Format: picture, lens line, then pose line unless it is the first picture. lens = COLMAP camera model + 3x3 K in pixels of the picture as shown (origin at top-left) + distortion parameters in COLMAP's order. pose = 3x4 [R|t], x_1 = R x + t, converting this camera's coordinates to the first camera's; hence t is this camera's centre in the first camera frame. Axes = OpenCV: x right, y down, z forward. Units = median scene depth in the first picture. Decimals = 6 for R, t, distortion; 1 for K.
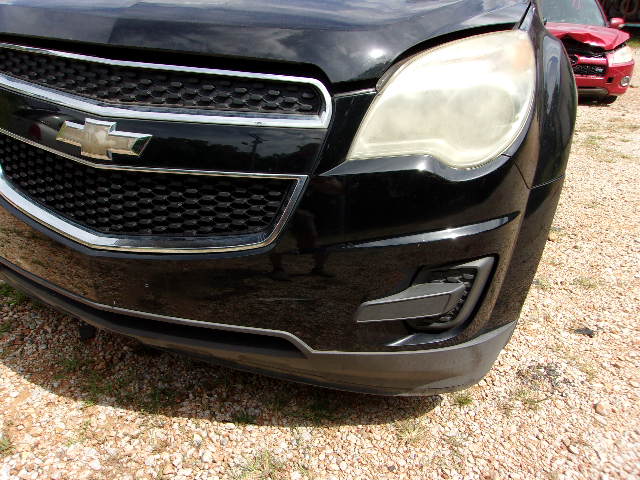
lens RADIAL K [[496.0, 0, 309.8], [0, 496.0, 240.9], [0, 0, 1]] dist [-0.002316, 0.014597]
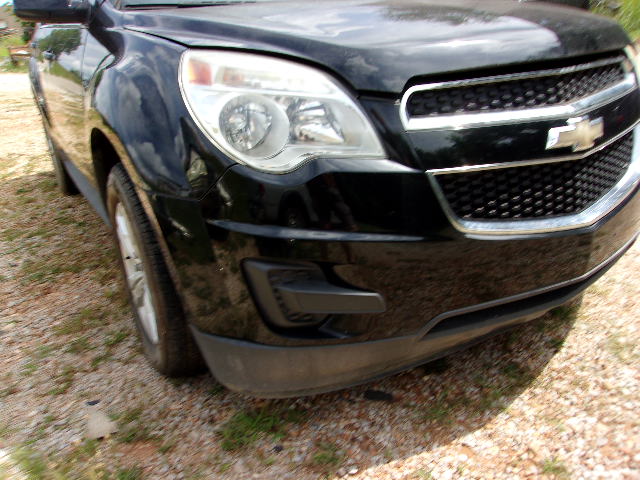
lens RADIAL K [[496.0, 0, 309.8], [0, 496.0, 240.9], [0, 0, 1]] dist [-0.002316, 0.014597]
pose [[0.630827, -0.390924, 0.670251, -1.641764], [0.427654, 0.895935, 0.120055, -0.373538], [-0.647433, 0.210901, 0.732360, 0.570033]]
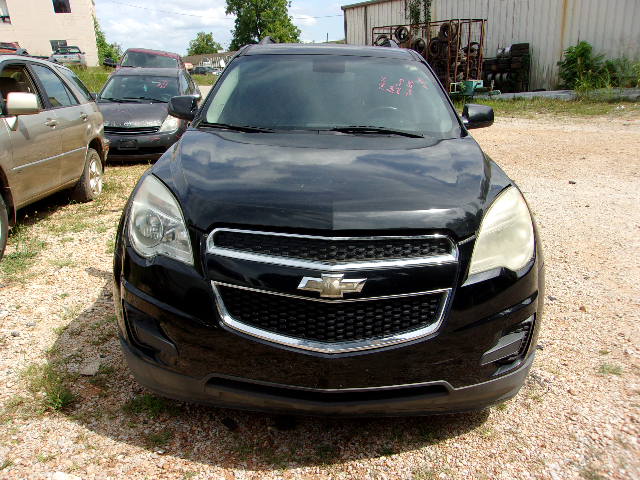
lens RADIAL K [[496.0, 0, 309.8], [0, 496.0, 240.9], [0, 0, 1]] dist [-0.002316, 0.014597]
pose [[0.945487, -0.130429, 0.298400, -0.916210], [0.164176, 0.982237, -0.090867, -0.202456], [-0.281248, 0.134904, 0.950106, -0.527268]]
